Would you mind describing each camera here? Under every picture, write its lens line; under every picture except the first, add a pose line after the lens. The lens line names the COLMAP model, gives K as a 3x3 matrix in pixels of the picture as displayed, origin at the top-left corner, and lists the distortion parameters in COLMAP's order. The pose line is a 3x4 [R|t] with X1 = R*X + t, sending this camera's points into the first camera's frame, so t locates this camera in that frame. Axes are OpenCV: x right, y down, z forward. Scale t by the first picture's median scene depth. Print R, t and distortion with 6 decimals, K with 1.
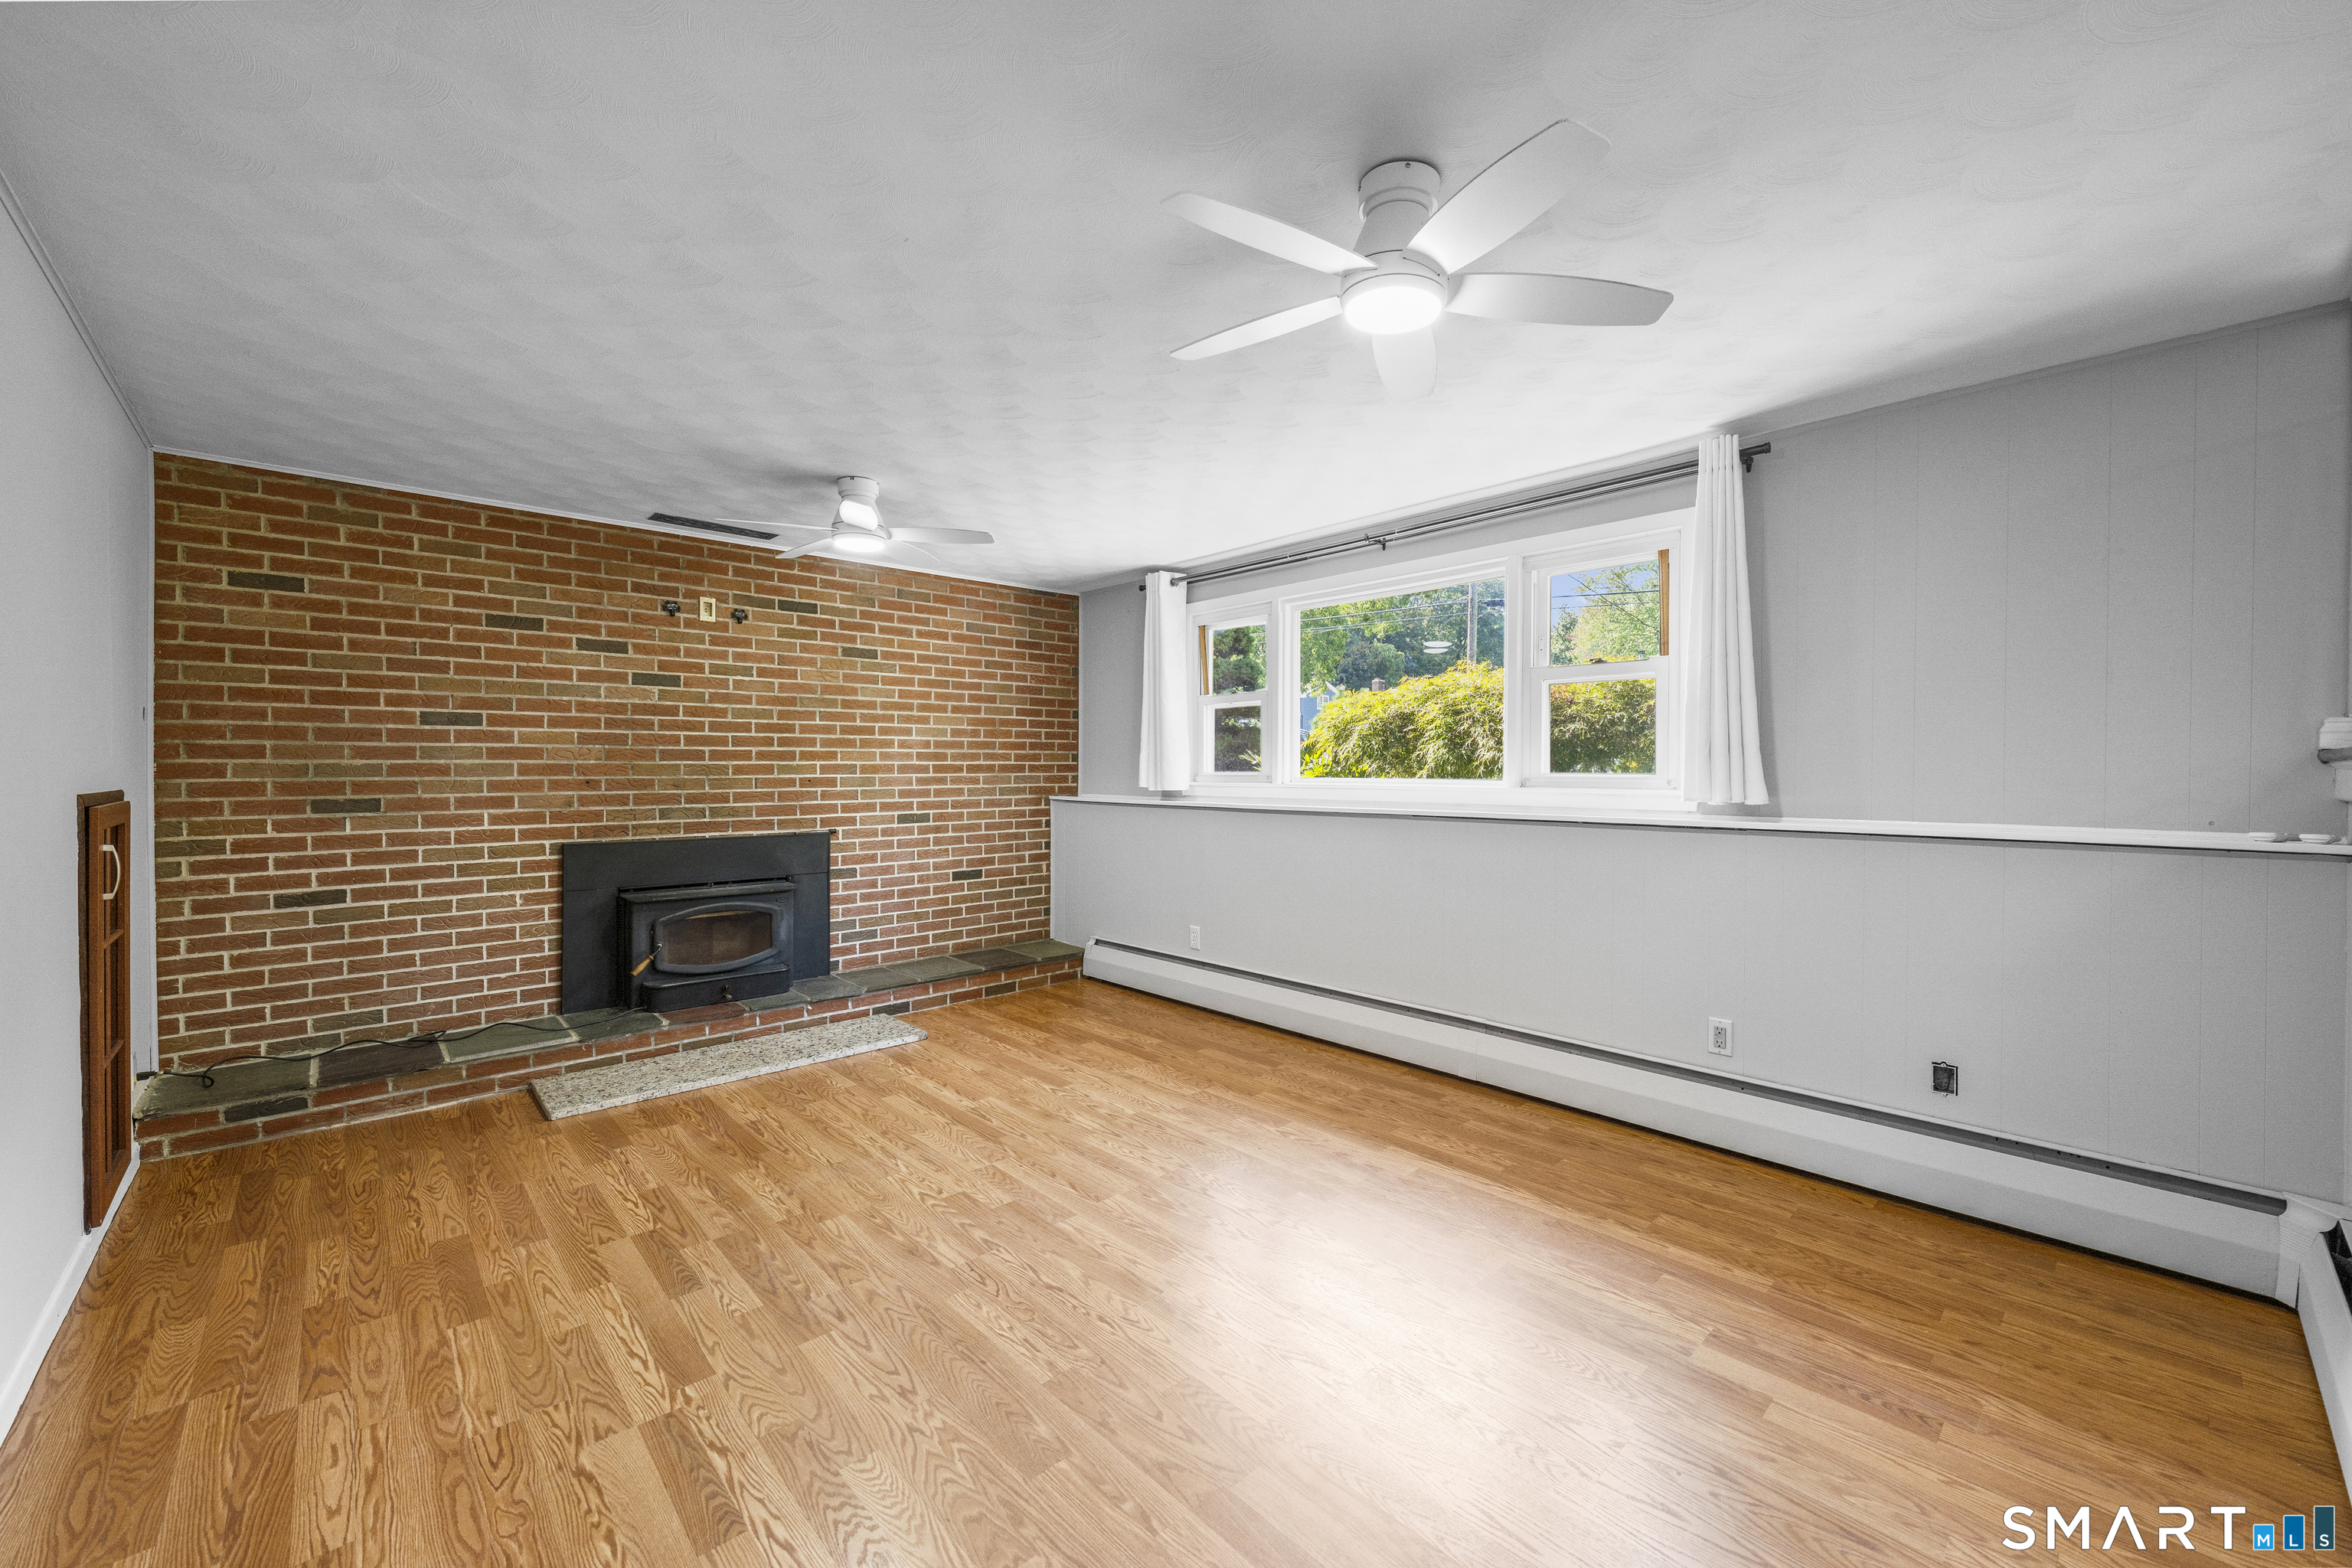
lens RADIAL K [[930.2, 0, 1192.0], [0, 930.2, 780.6], [0, 0, 1]] dist [-0.001304, 0.000967]
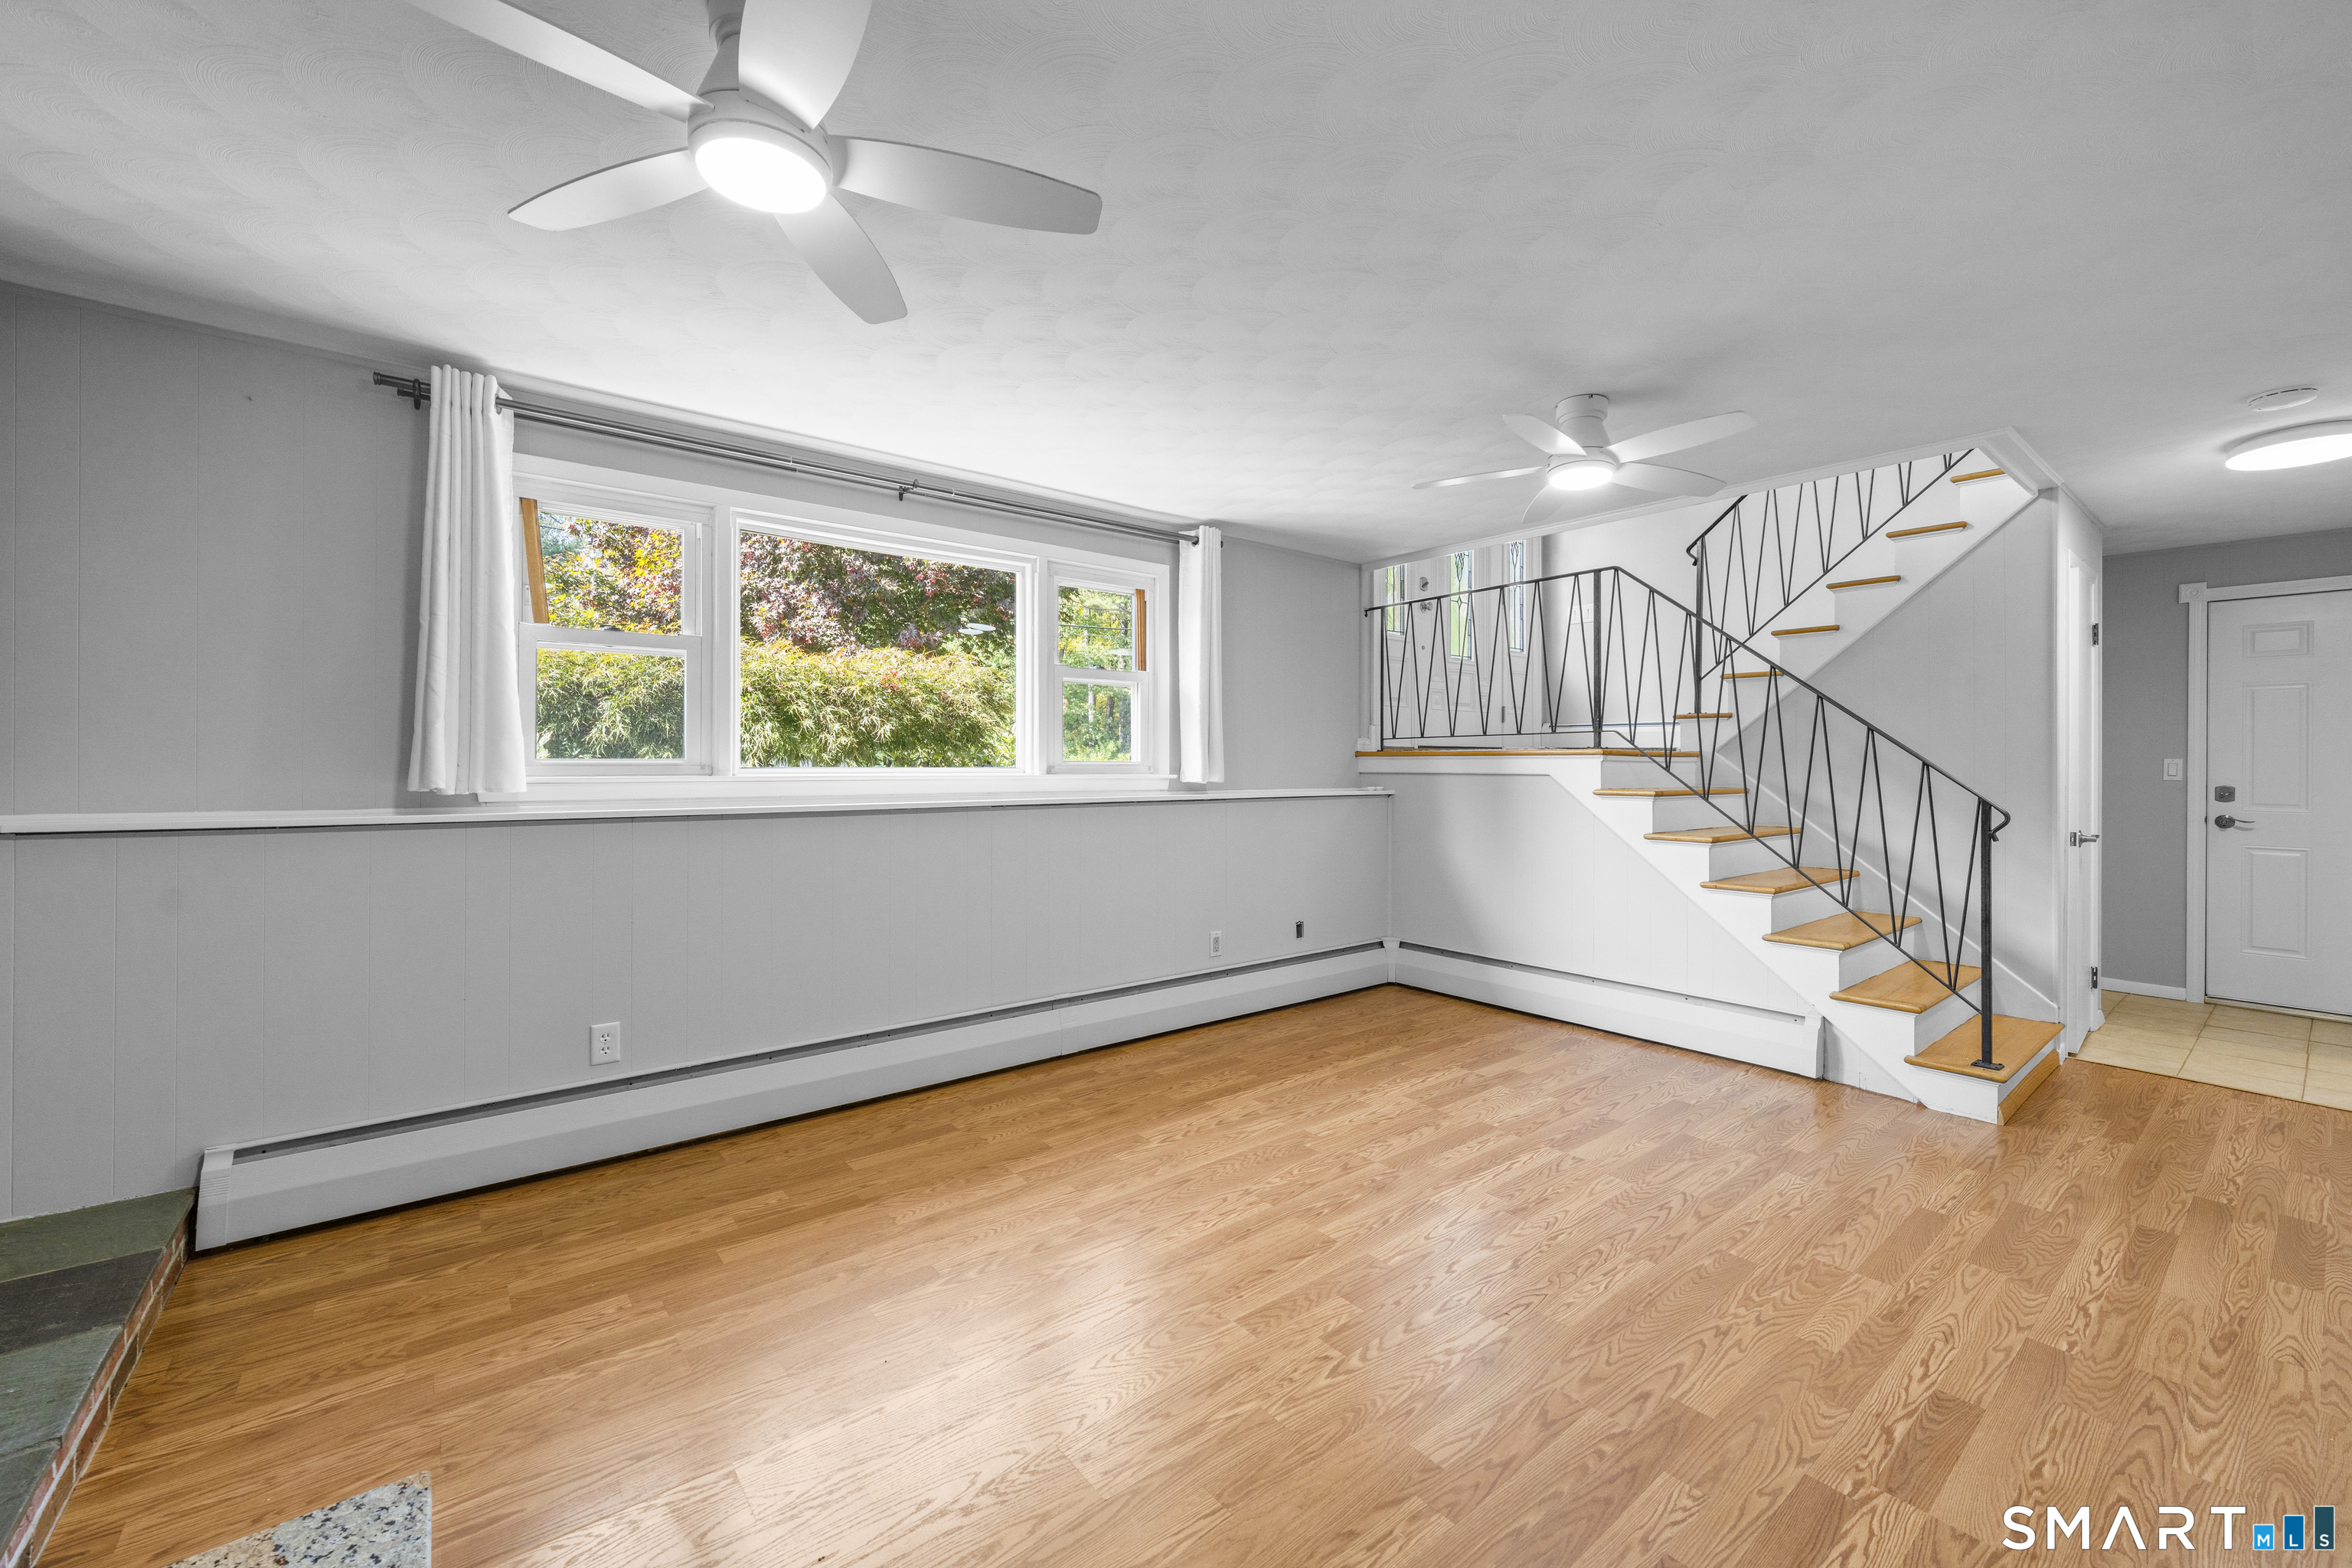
lens RADIAL K [[930.2, 0, 1189.0], [0, 930.2, 762.6], [0, 0, 1]] dist [-0.001304, 0.000967]
pose [[0.069360, -0.001329, 0.997591, -0.830697], [0.007409, 0.999972, 0.000817, -0.006936], [-0.997564, 0.007335, 0.069368, 0.892646]]
